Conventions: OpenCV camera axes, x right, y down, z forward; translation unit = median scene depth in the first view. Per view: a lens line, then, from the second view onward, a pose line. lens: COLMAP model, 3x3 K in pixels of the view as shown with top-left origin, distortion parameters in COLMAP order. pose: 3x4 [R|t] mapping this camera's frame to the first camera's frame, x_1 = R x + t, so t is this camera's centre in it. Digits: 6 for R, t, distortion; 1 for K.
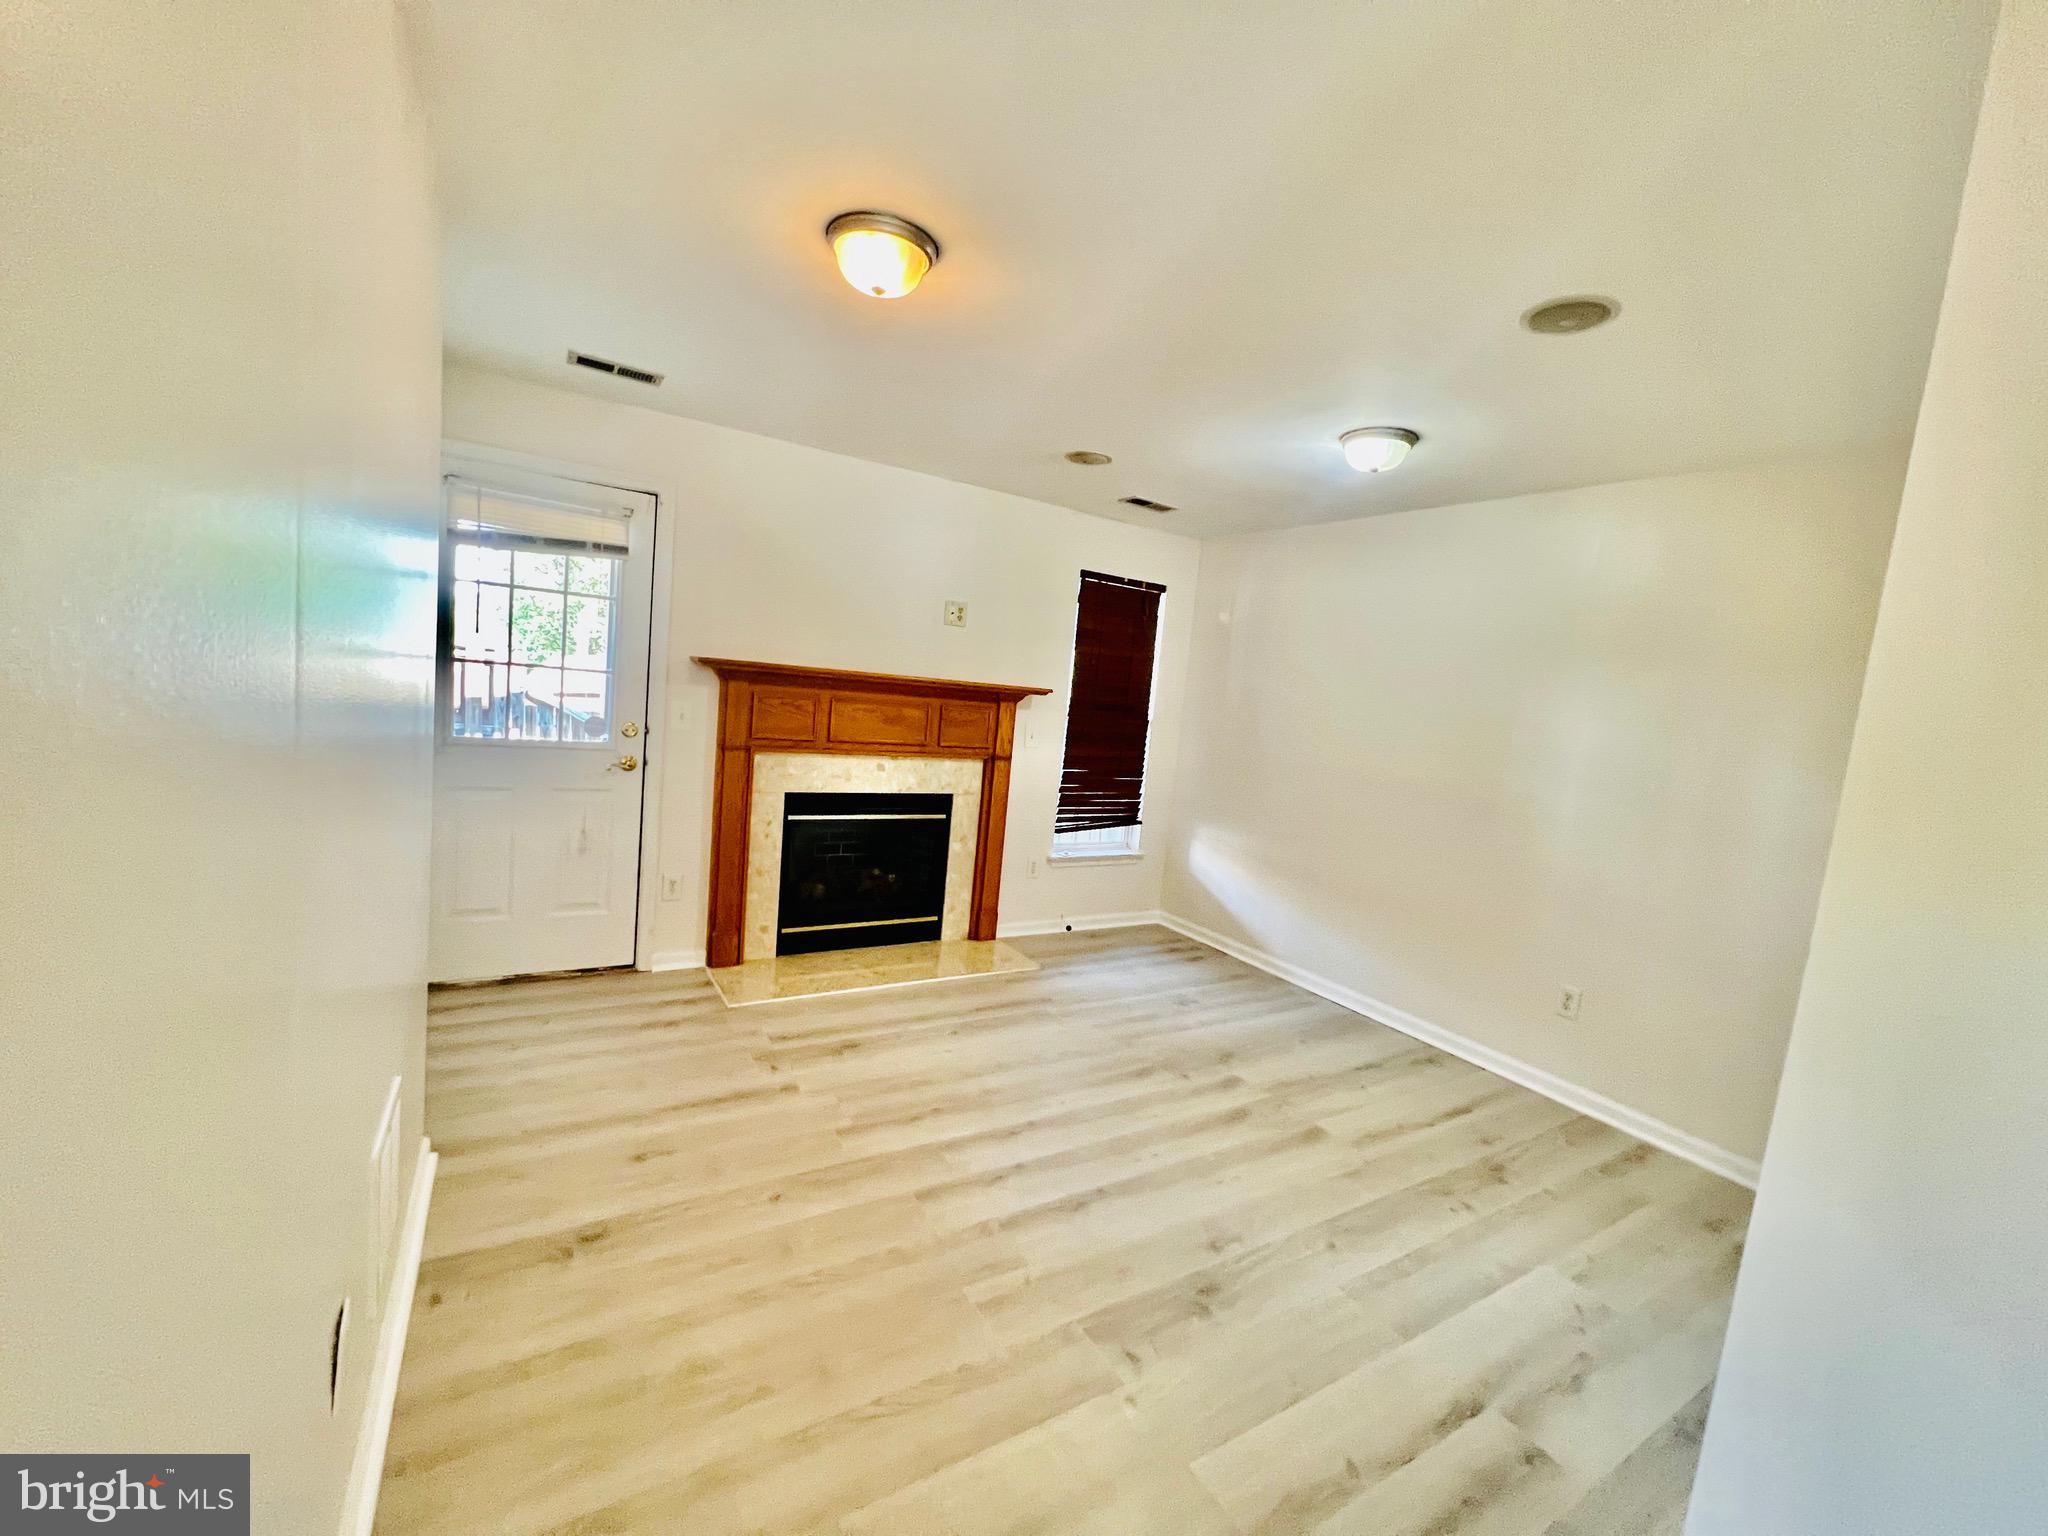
lens RADIAL K [[820.8, 0, 1035.5], [0, 820.8, 778.0], [0, 0, 1]] dist [-0.002618, 0.001176]
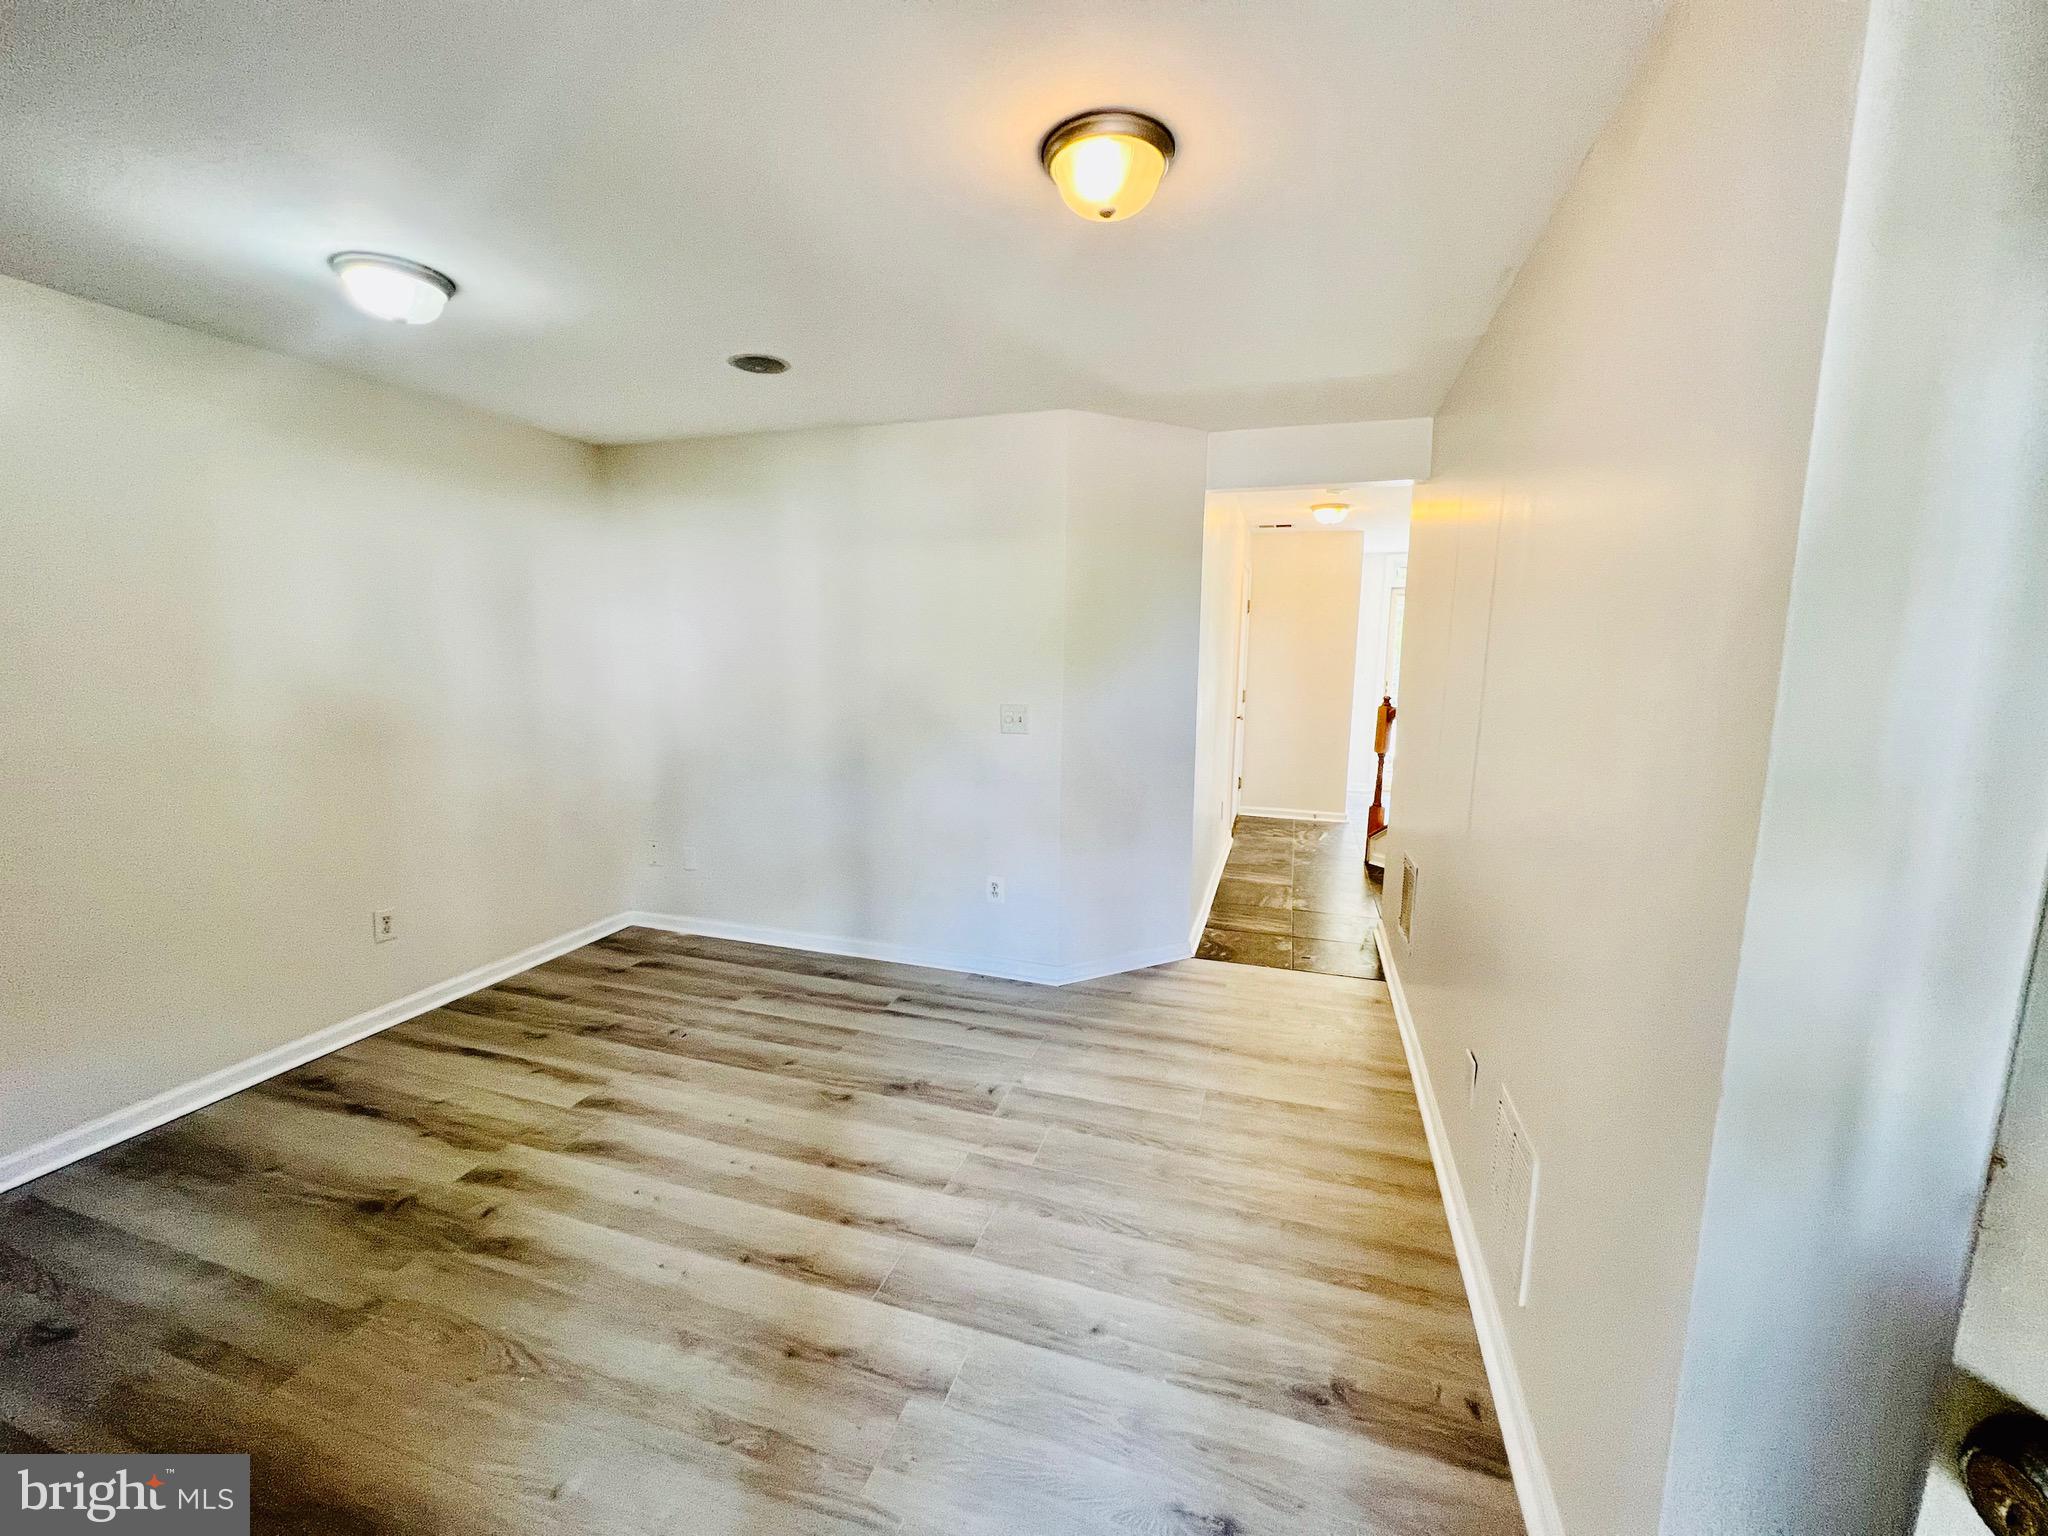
lens RADIAL K [[820.8, 0, 1018.4], [0, 820.8, 768.1], [0, 0, 1]] dist [-0.002618, 0.001176]
pose [[-0.634342, -0.208832, 0.744311, -0.644208], [0.023194, 0.957247, 0.288342, -0.210330], [-0.772704, 0.200171, -0.602378, 1.231579]]
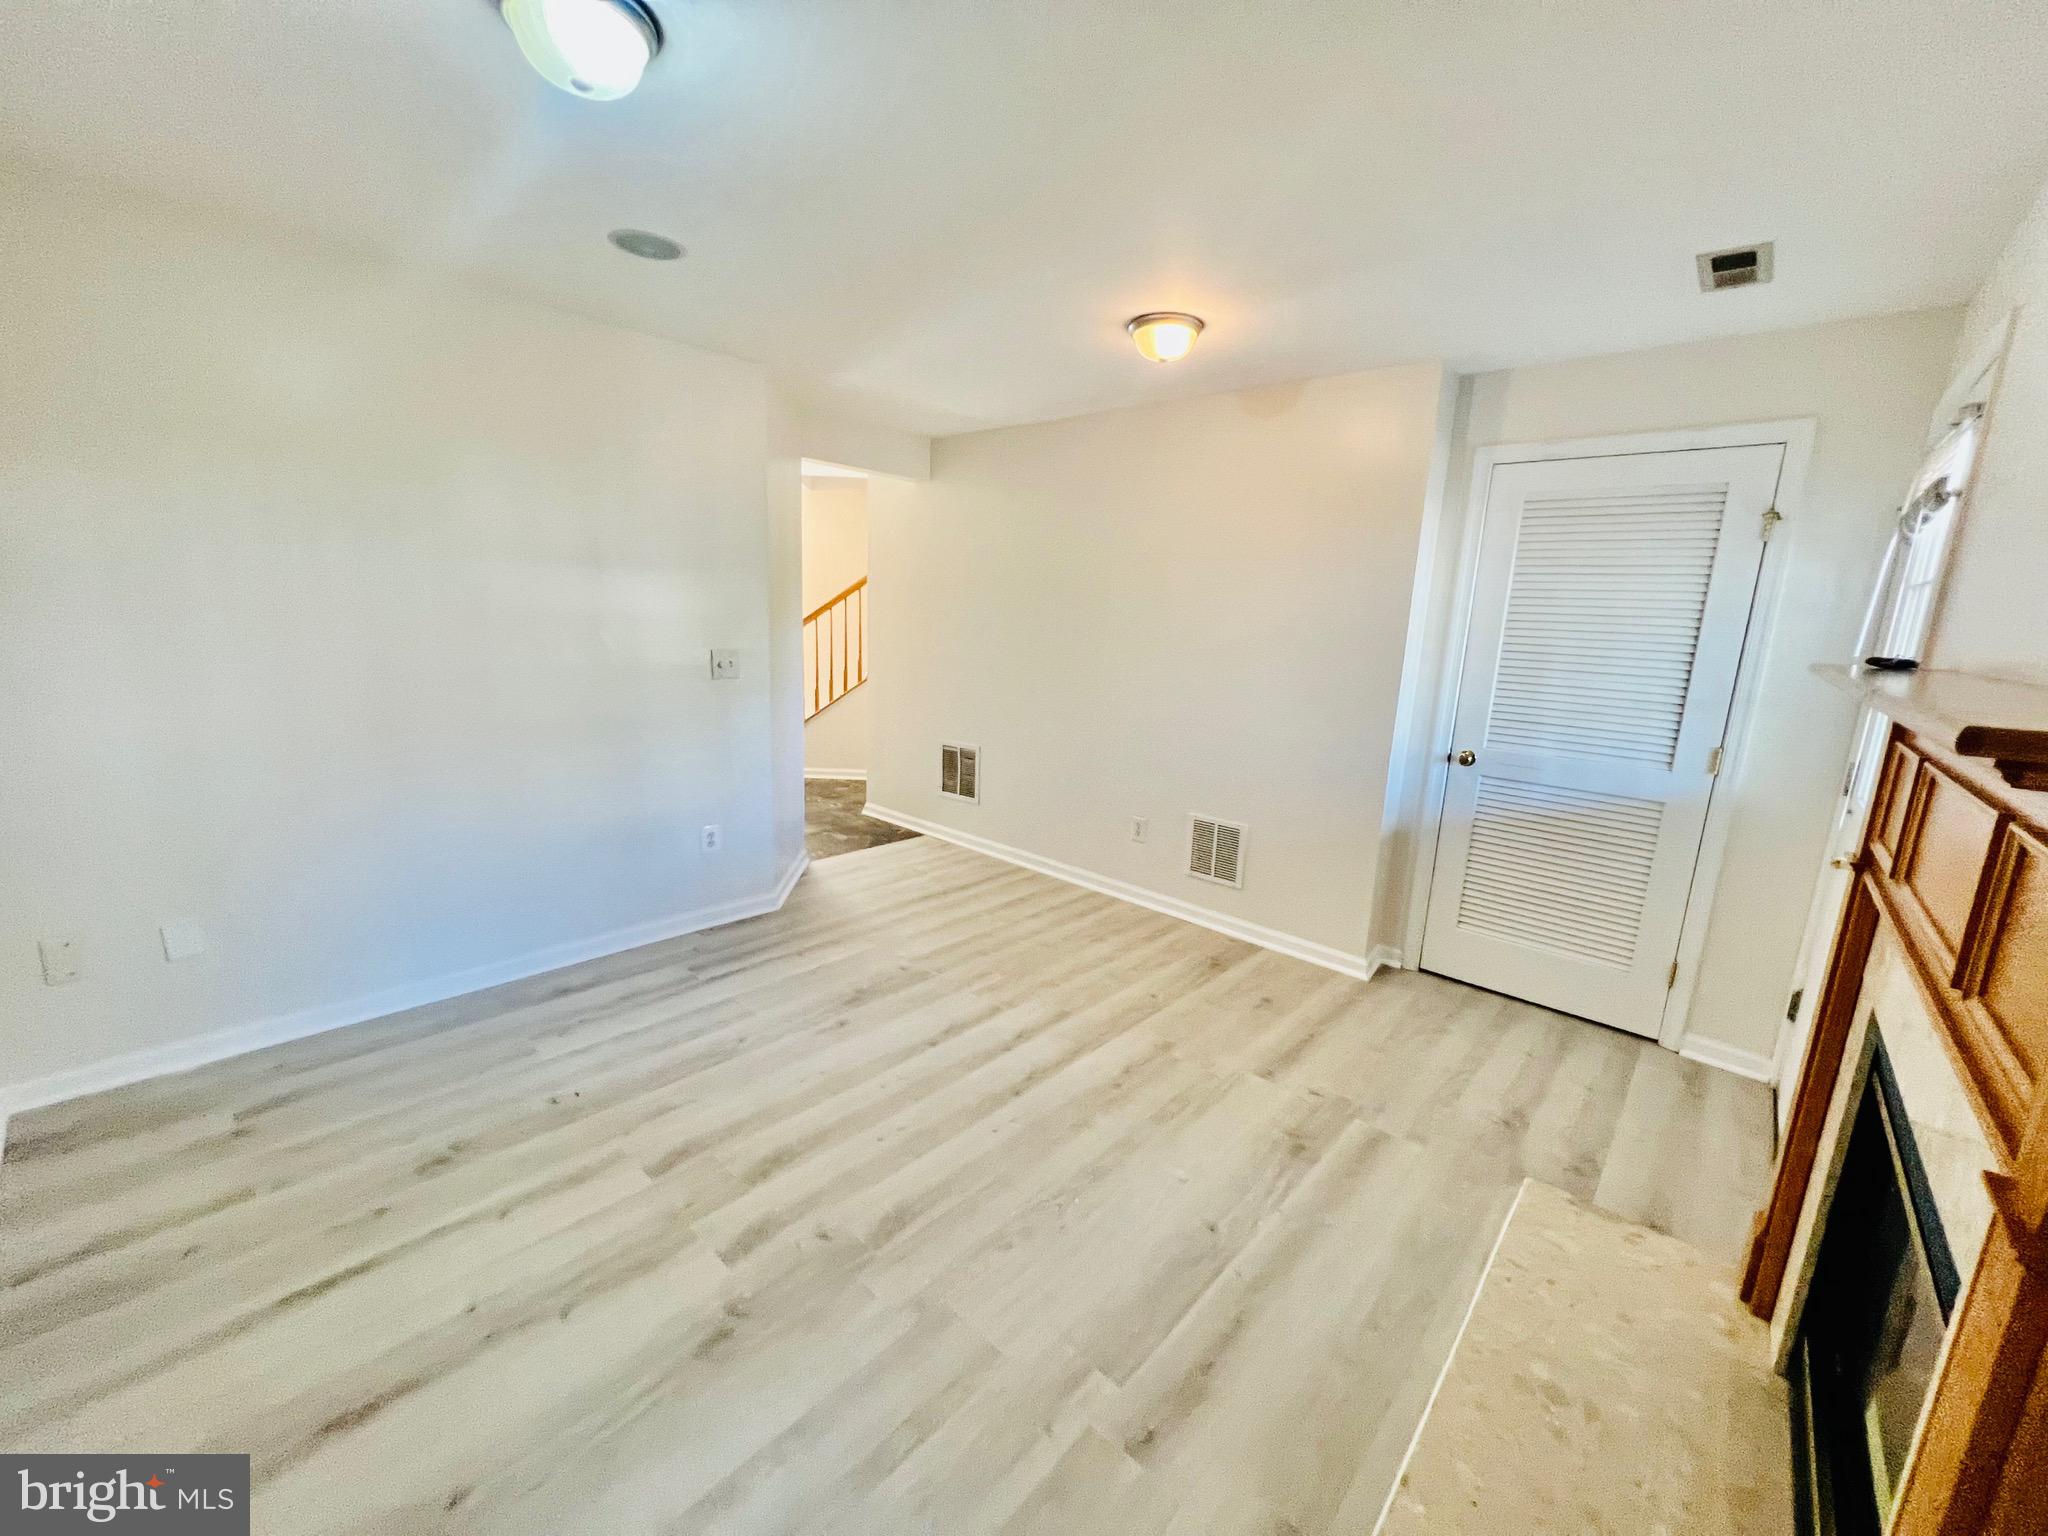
lens RADIAL K [[820.8, 0, 1020.4], [0, 820.8, 758.2], [0, 0, 1]] dist [-0.002618, 0.001176]
pose [[-0.954021, -0.085303, -0.287344, 0.307587], [-0.164807, 0.950018, 0.265151, -0.196735], [0.250364, 0.300316, -0.920396, 1.845201]]
